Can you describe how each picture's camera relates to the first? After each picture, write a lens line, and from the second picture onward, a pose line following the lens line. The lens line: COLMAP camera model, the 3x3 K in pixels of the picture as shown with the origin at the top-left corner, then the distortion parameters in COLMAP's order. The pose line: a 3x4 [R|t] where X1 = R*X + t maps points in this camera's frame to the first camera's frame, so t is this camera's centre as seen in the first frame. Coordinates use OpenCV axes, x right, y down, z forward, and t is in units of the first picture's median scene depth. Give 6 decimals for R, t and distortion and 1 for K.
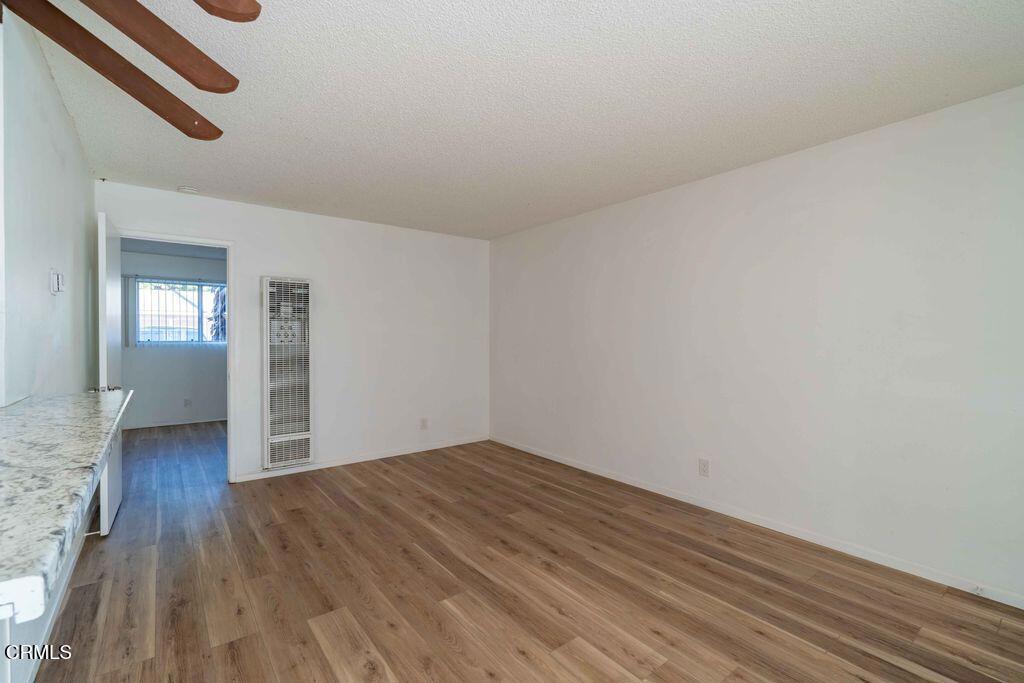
lens RADIAL K [[452.0, 0, 512.0], [0, 452.0, 341.5], [0, 0, 1]] dist [-0.001283, 0.000016]
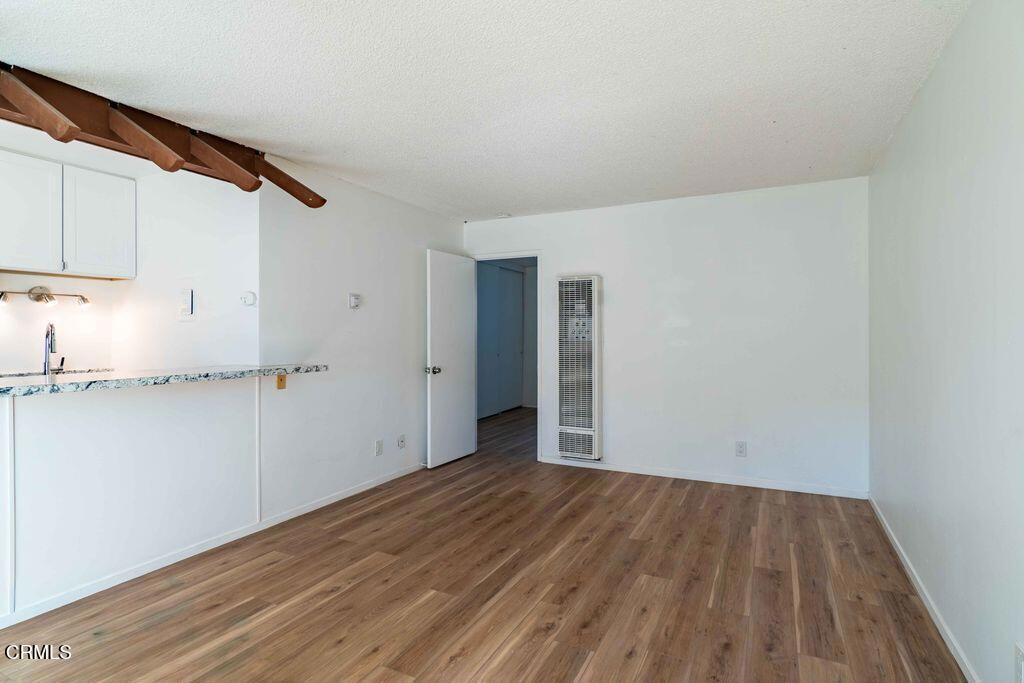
lens RADIAL K [[533.2, 0, 512.0], [0, 533.2, 341.5], [0, 0, 1]] dist [0.000996, 0.000073]
pose [[0.424504, 0.009343, -0.905378, 0.670247], [-0.006954, 0.999951, 0.007058, 0.001653], [0.905399, 0.003300, 0.424548, 0.431063]]
